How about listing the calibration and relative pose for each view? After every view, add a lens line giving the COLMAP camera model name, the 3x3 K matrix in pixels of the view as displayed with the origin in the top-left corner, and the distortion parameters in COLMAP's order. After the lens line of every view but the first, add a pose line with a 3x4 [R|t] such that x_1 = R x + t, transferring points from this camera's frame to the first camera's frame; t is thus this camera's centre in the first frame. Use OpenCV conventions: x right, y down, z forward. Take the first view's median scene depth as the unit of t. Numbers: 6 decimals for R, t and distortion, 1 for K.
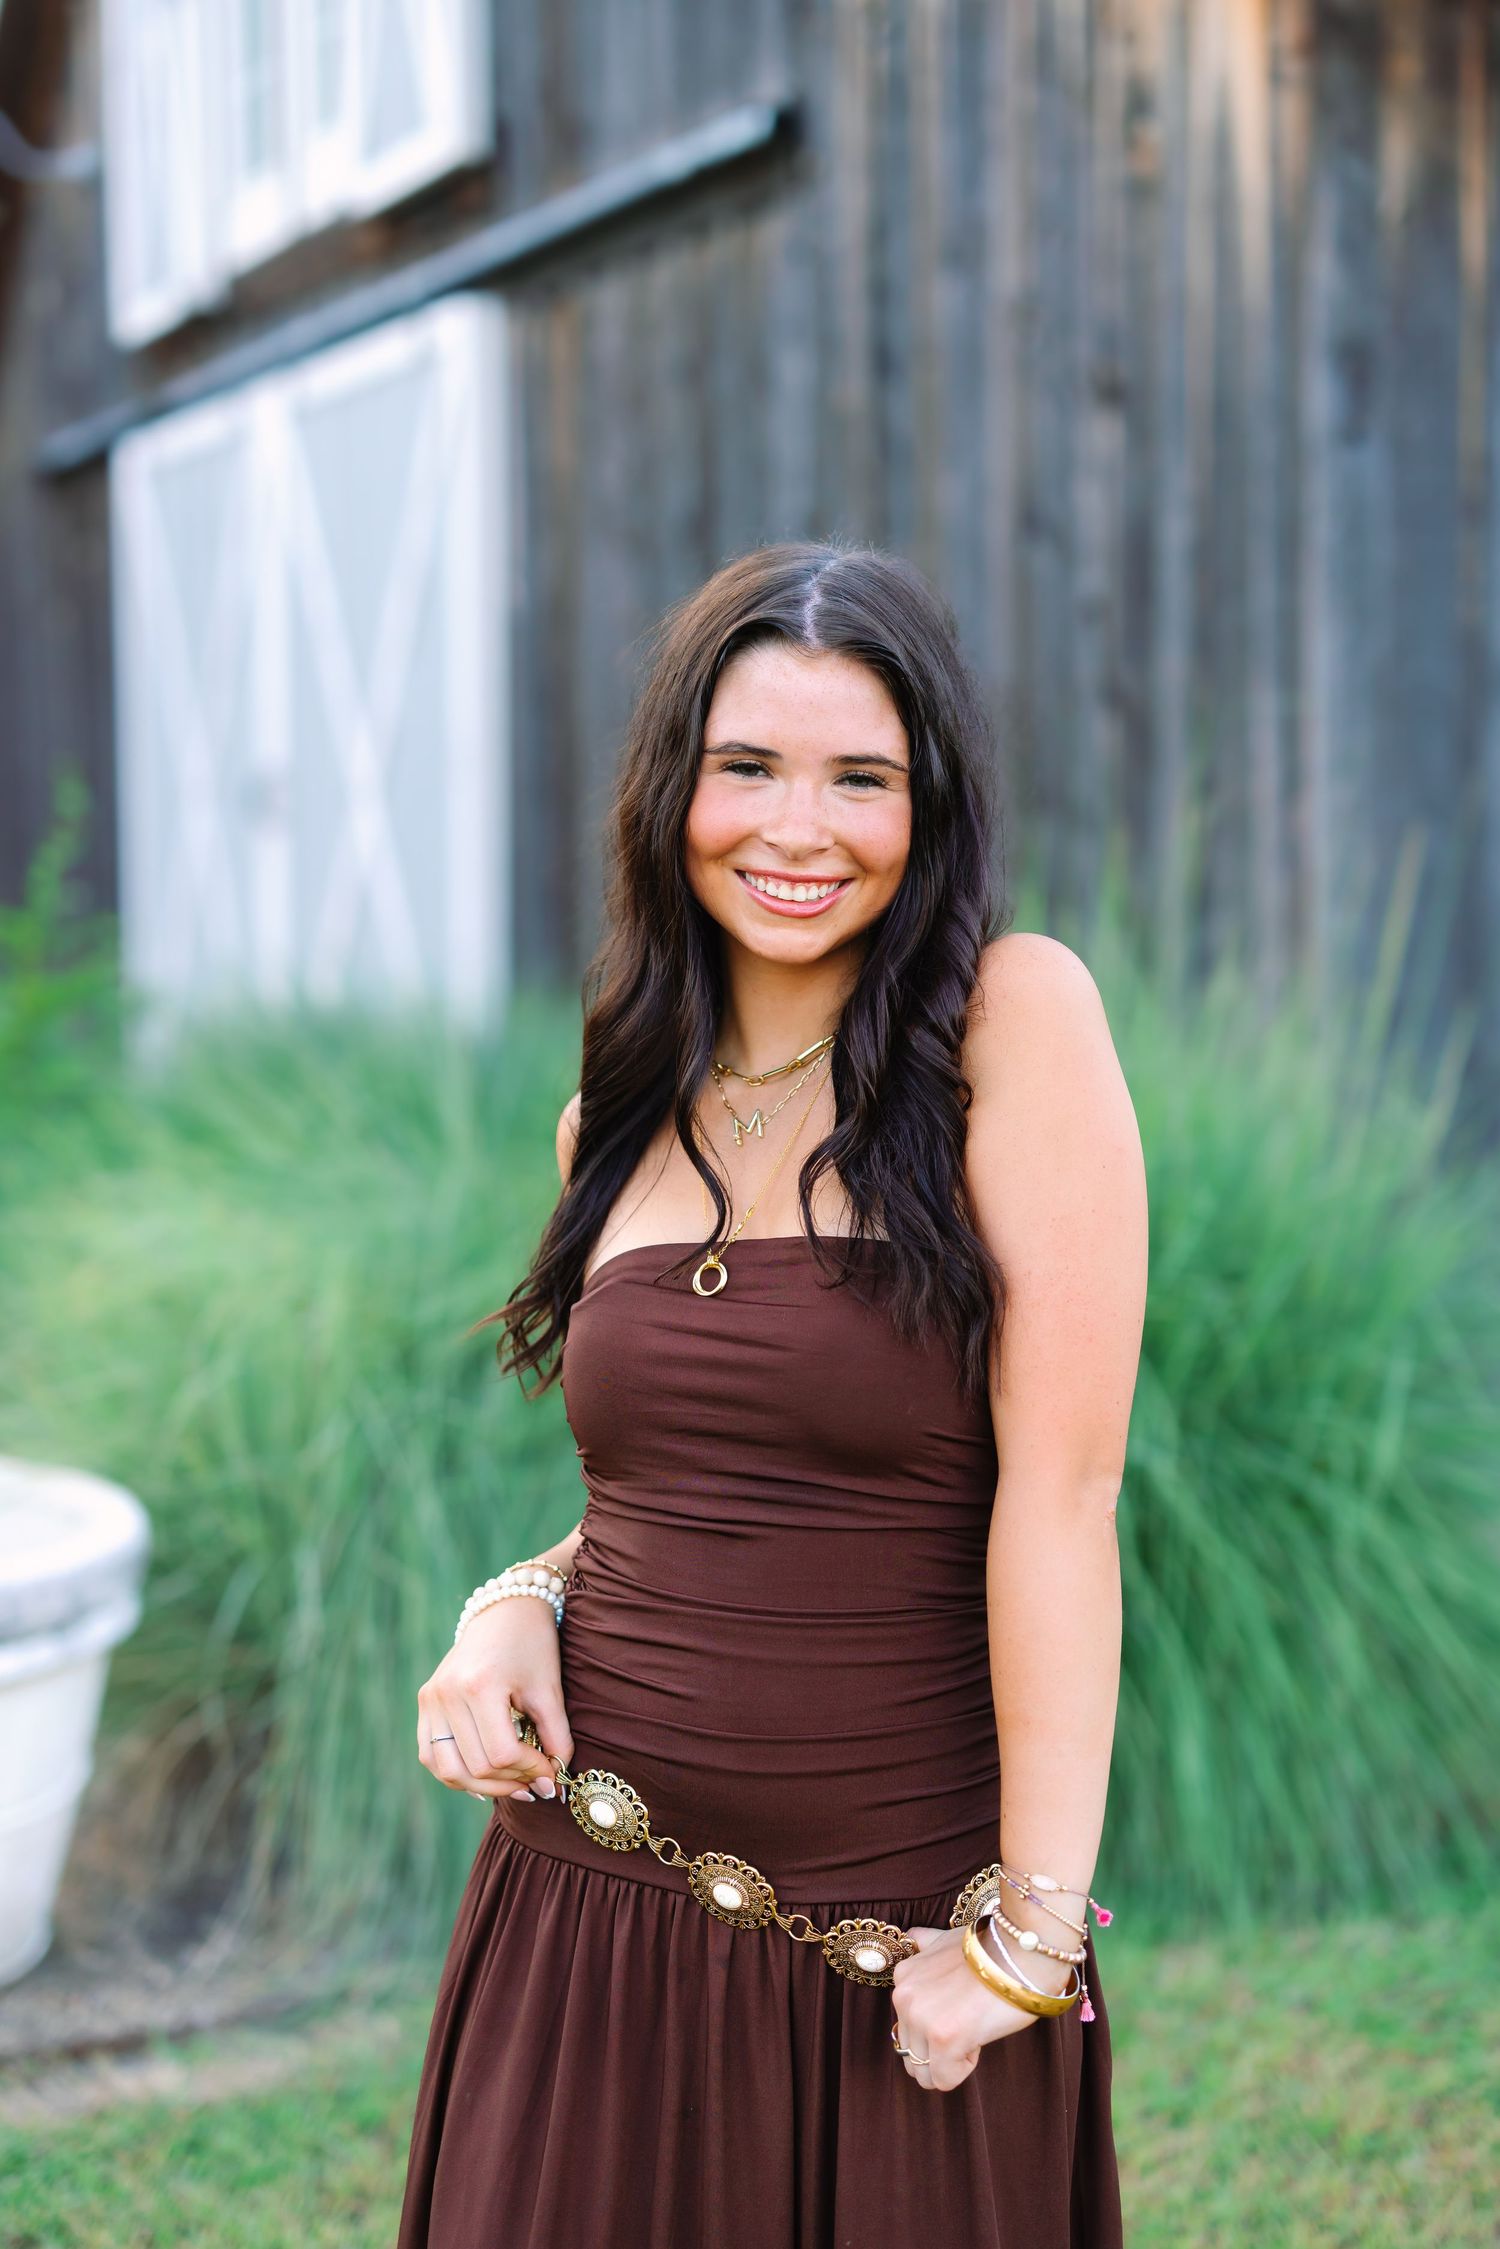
lens RADIAL K [[3232.0, 0, 751.6], [0, 3232.0, 1116.8], [0, 0, 1]] dist [-0.004219, 0.022547]
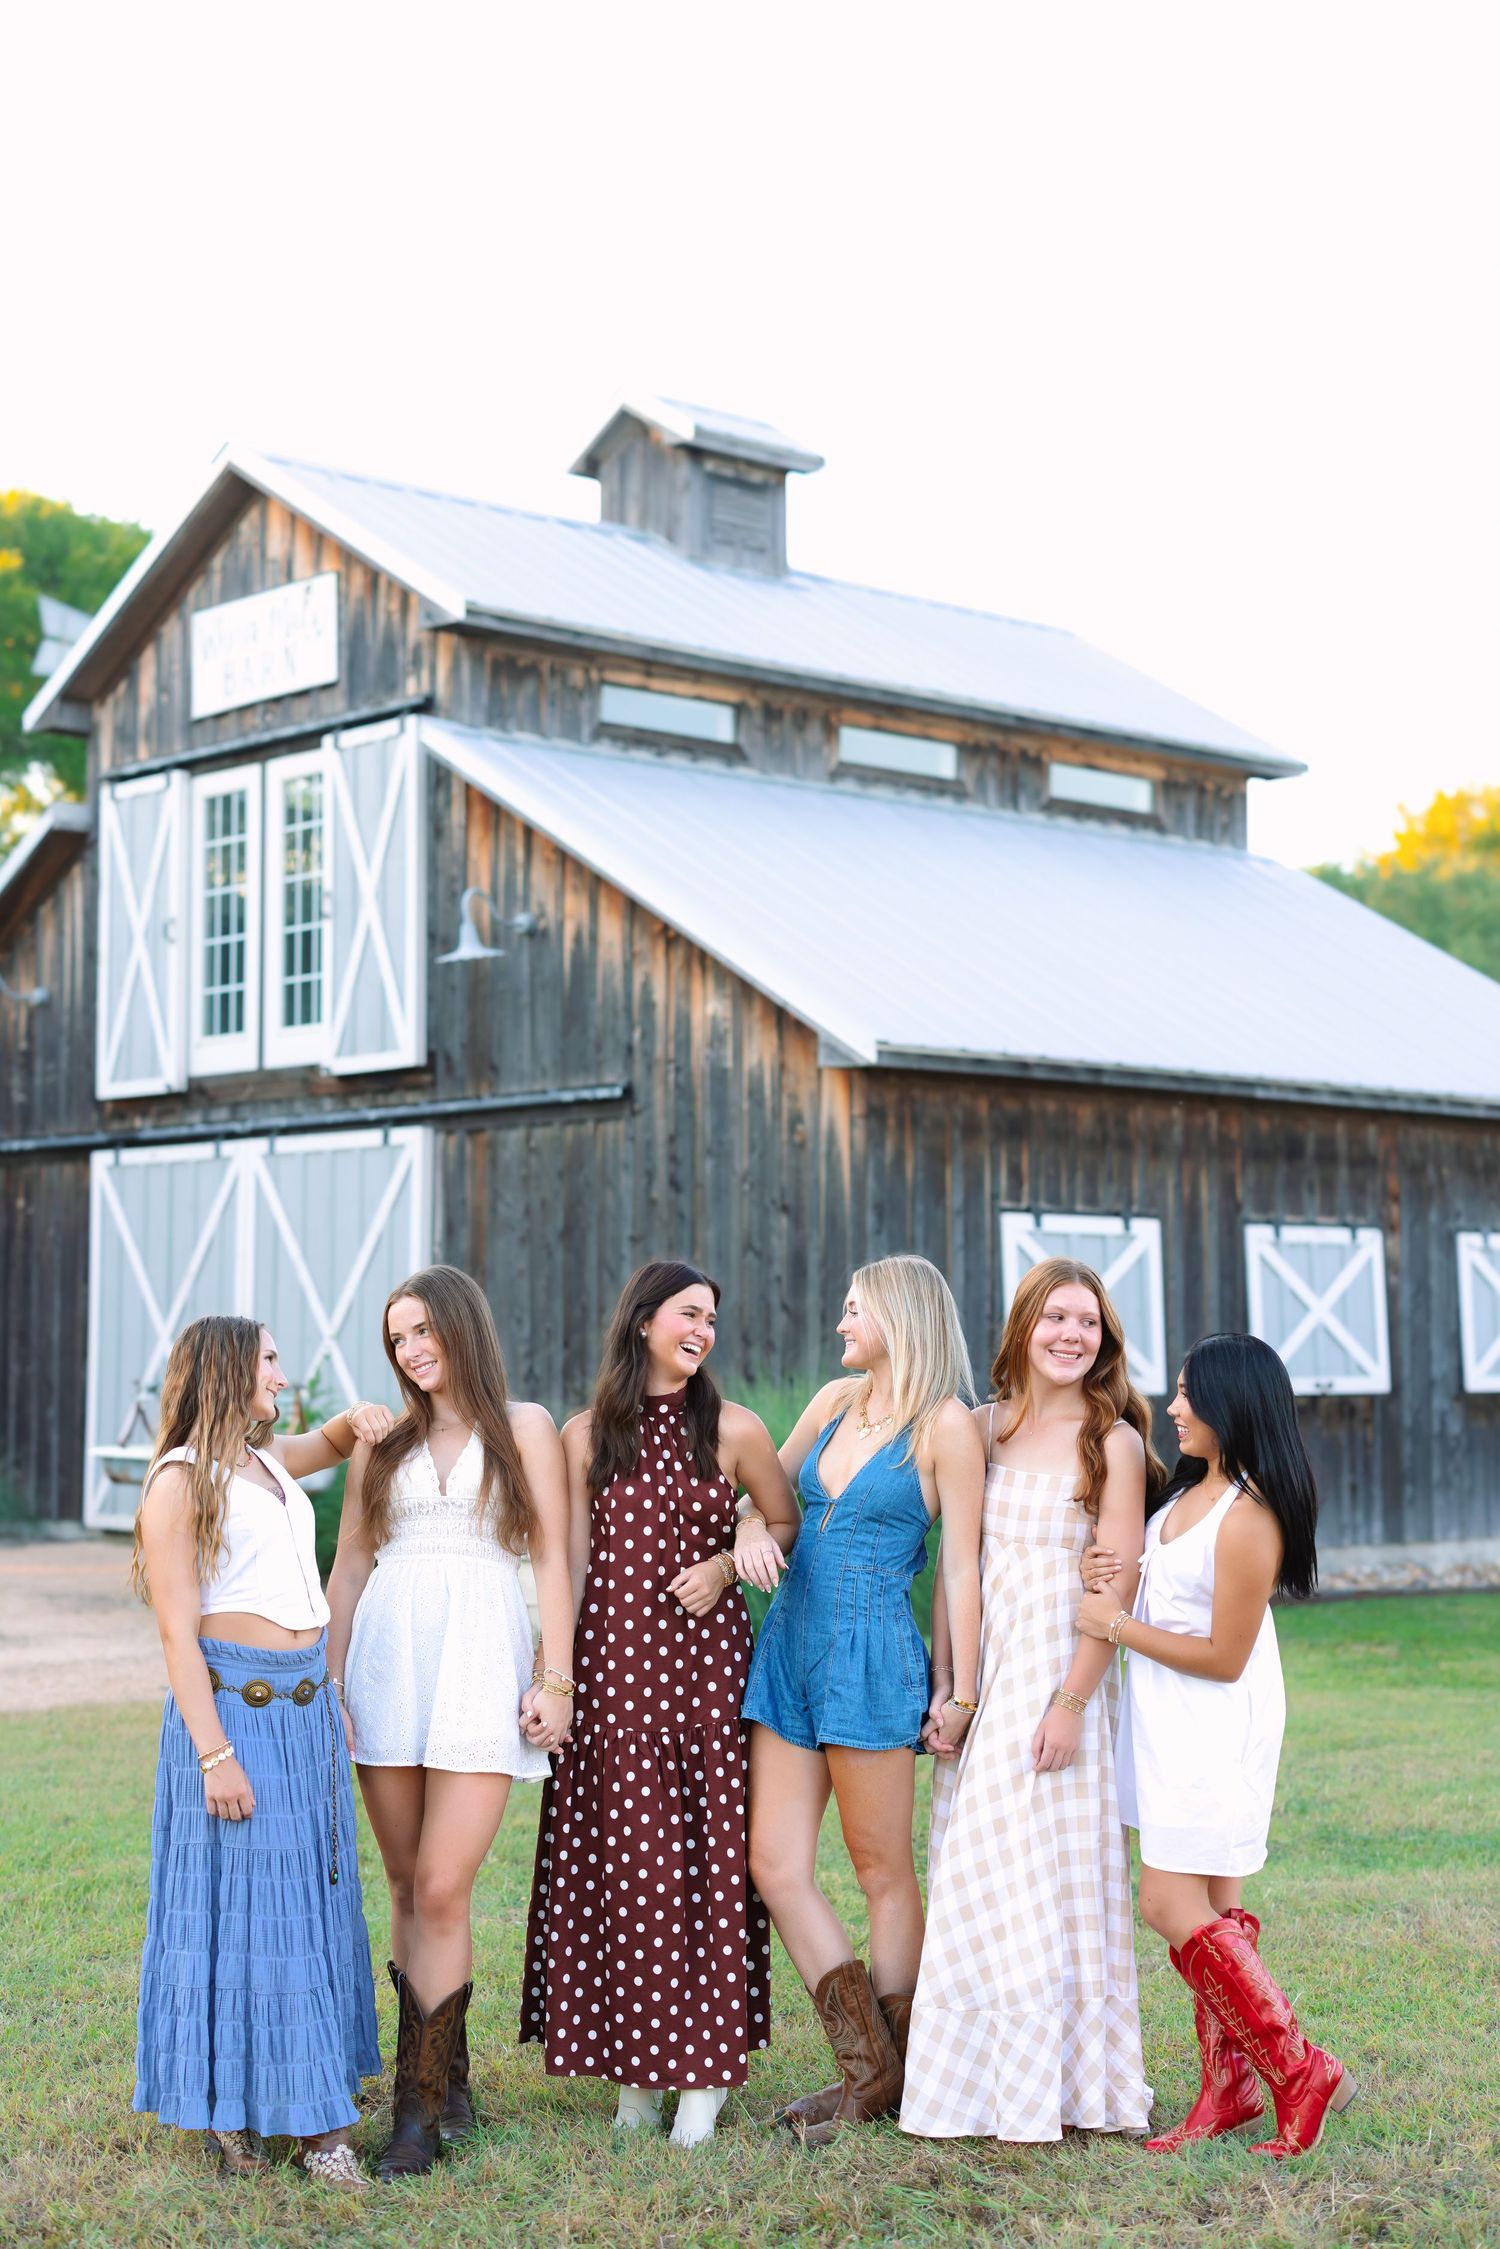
lens RADIAL K [[3342.8, 0, 734.0], [0, 3342.8, 1162.2], [0, 0, 1]] dist [0.018008, 0.069312]
pose [[0.949863, 0.030261, 0.311198, -0.847607], [0.019360, 0.987704, -0.155134, 0.203637], [-0.312065, 0.153381, 0.937598, -1.798178]]
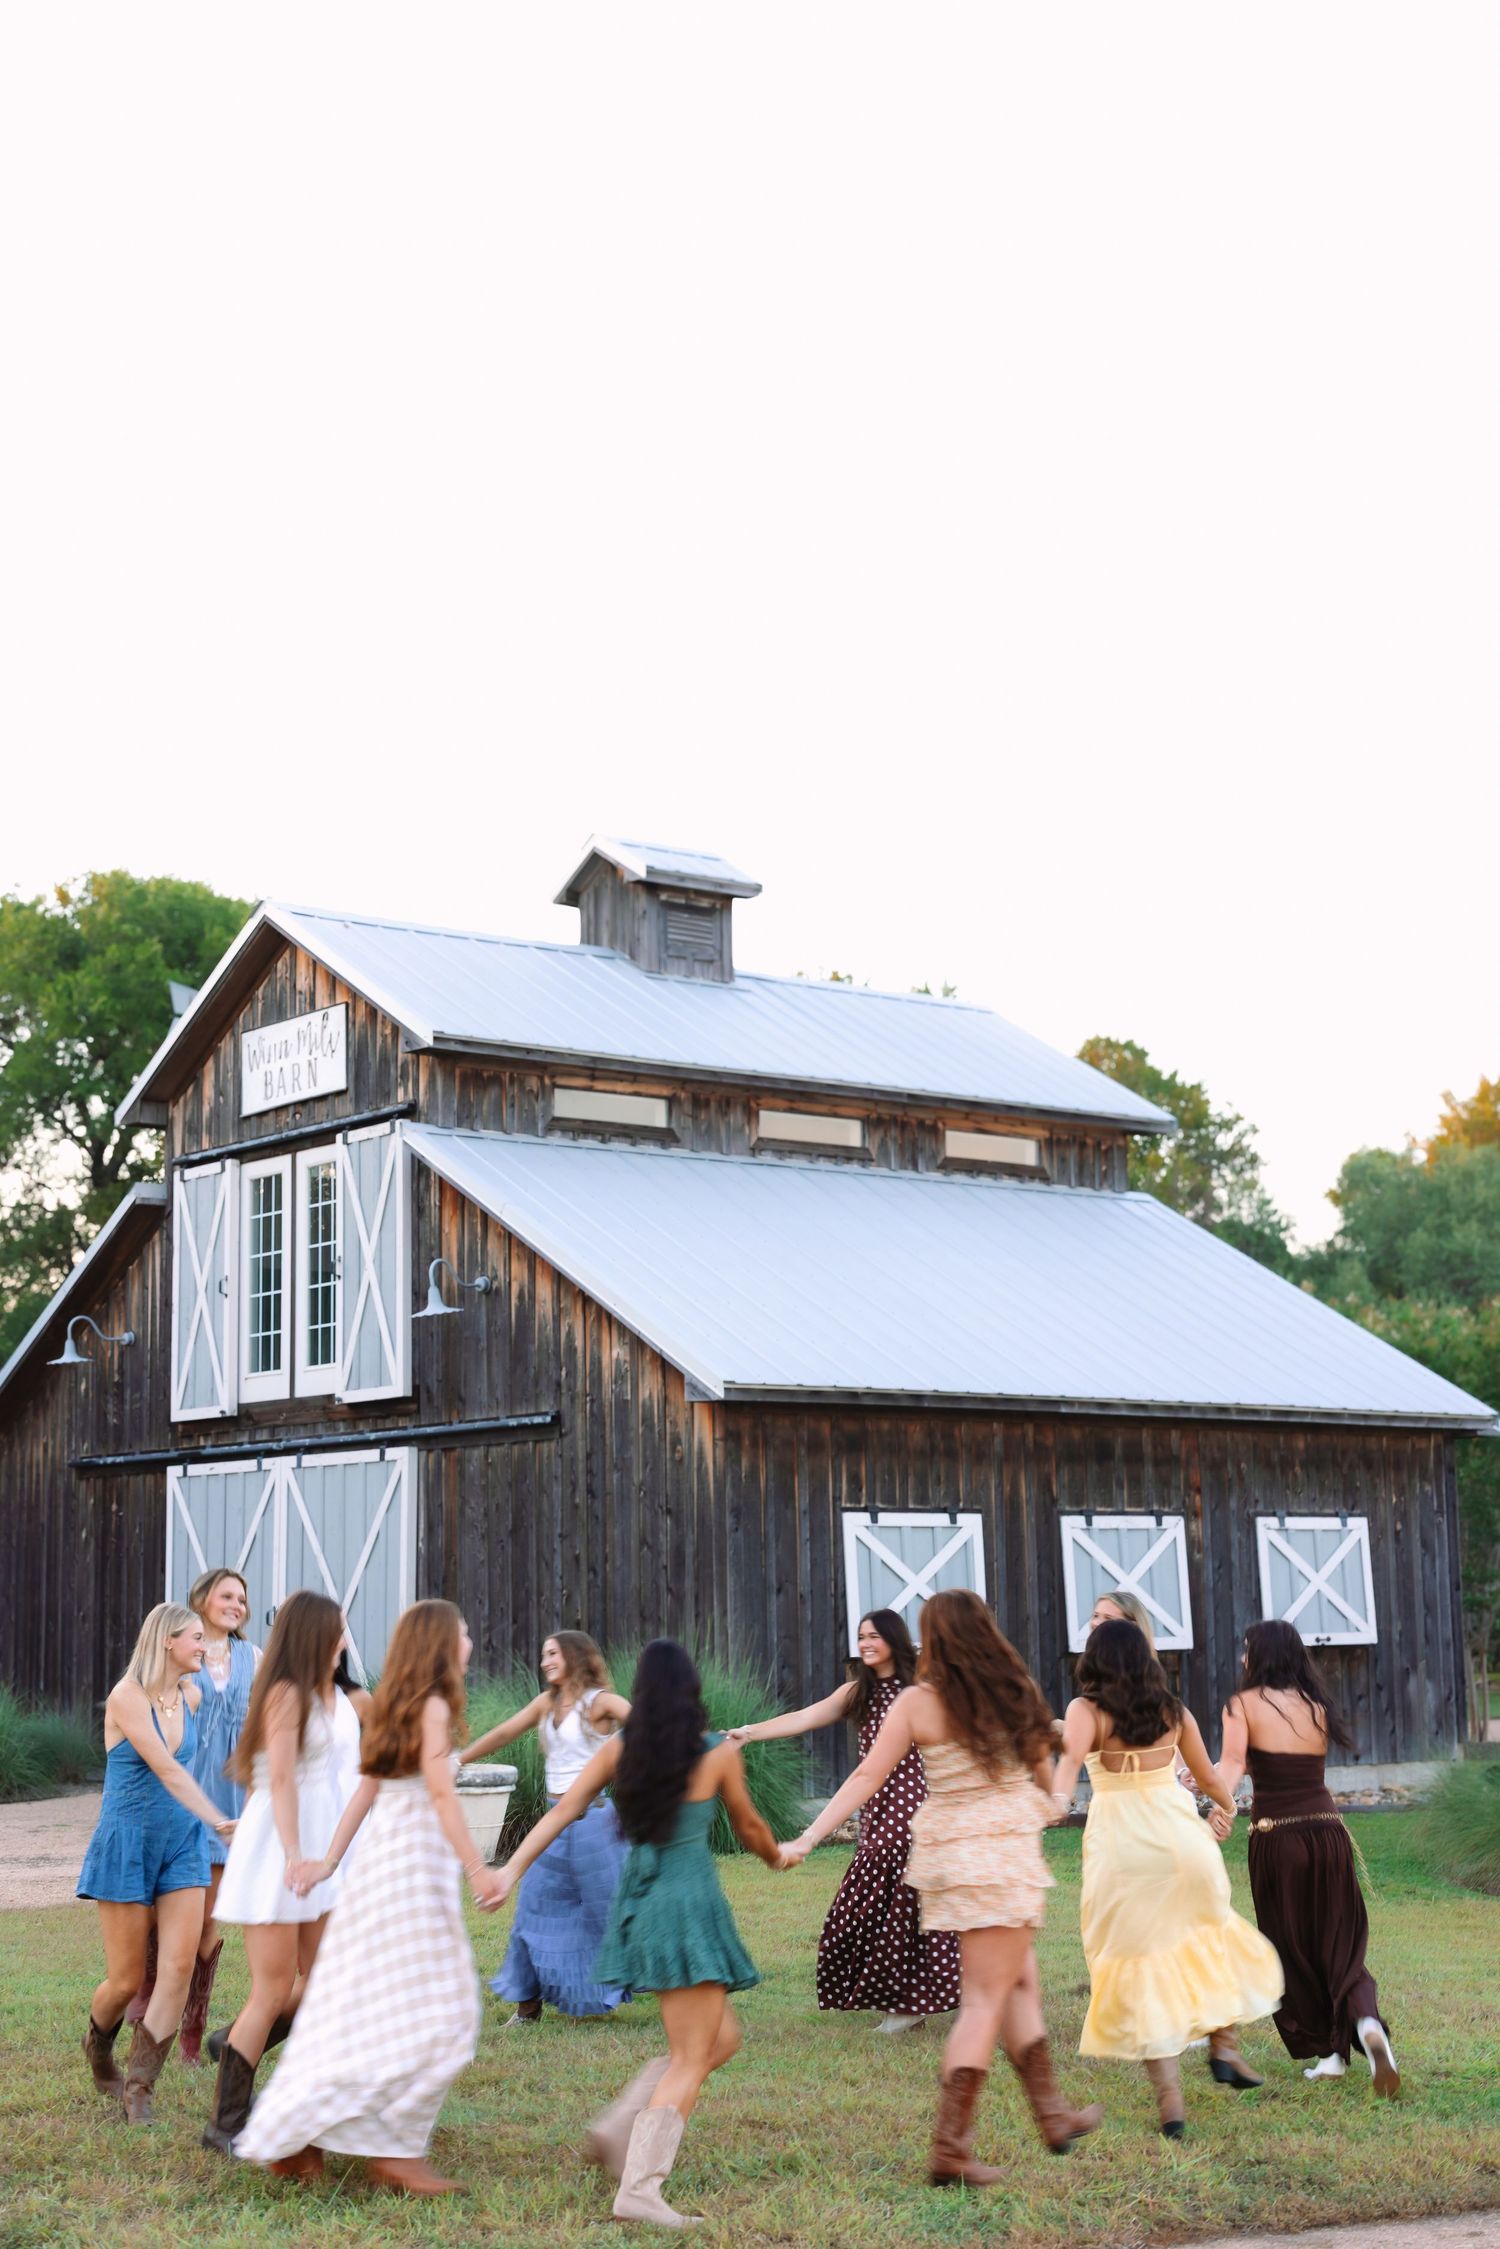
lens RADIAL K [[3220.8, 0, 738.8], [0, 3220.8, 1129.2], [0, 0, 1]] dist [0.018284, 0.023140]
pose [[0.967799, 0.034856, 0.249299, -0.727007], [0.027868, 0.969443, -0.243728, 0.253522], [-0.250176, 0.242827, 0.937255, -2.540919]]
